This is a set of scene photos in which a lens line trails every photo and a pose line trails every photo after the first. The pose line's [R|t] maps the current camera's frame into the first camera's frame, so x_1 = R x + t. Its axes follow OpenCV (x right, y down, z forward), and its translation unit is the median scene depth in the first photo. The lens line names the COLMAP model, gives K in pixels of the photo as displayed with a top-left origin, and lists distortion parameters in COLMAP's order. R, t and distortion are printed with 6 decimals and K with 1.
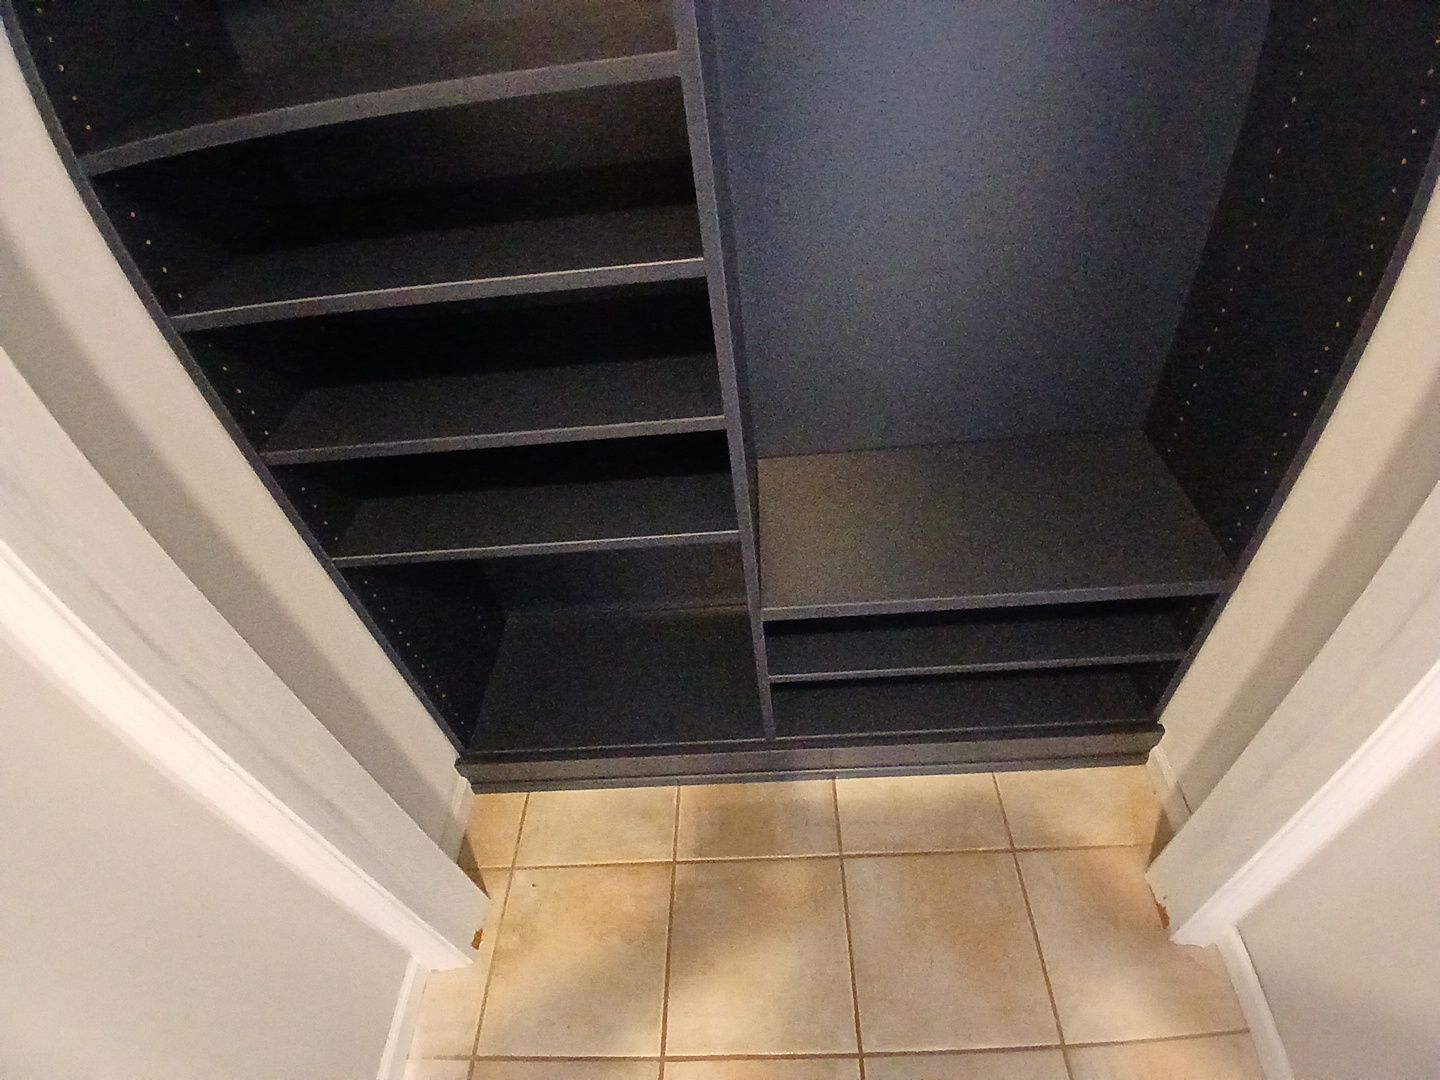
lens RADIAL K [[725.3, 0, 747.3], [0, 725.3, 546.0], [0, 0, 1]] dist [-0.013293, -0.001072]
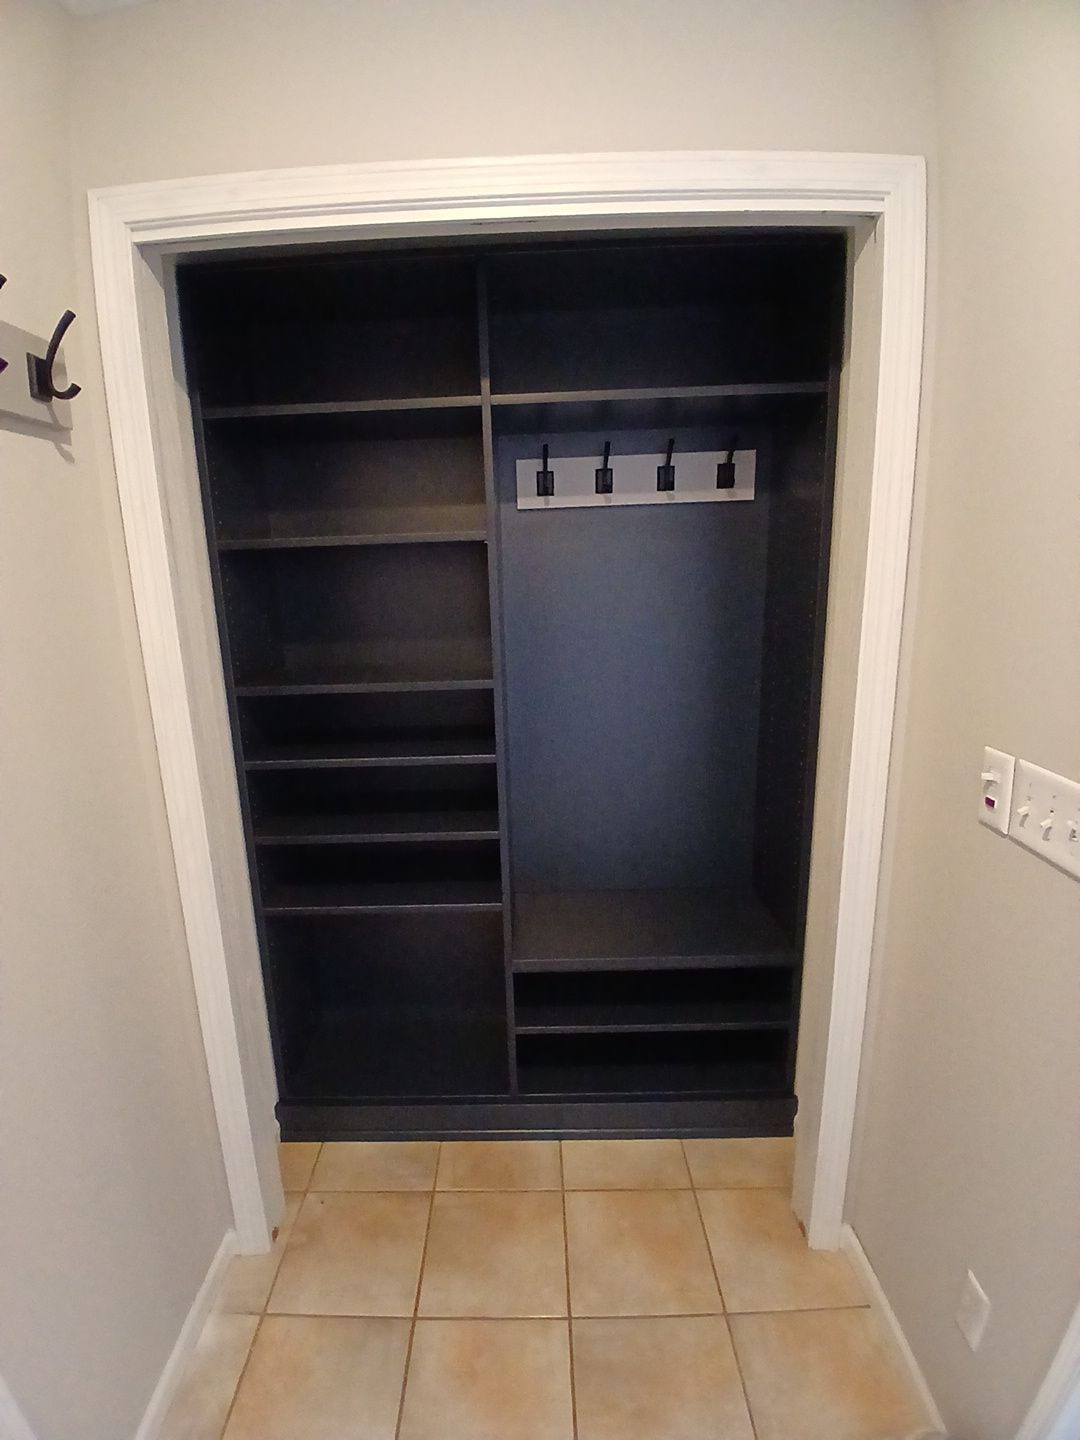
lens RADIAL K [[730.6, 0, 548.7], [0, 730.6, 733.3], [0, 0, 1]] dist [-0.047526, -0.005324]
pose [[0.997840, 0.059196, 0.028492, 0.021144], [-0.034493, 0.841179, -0.539656, 0.480709], [-0.055913, 0.537507, 0.841404, -0.579588]]
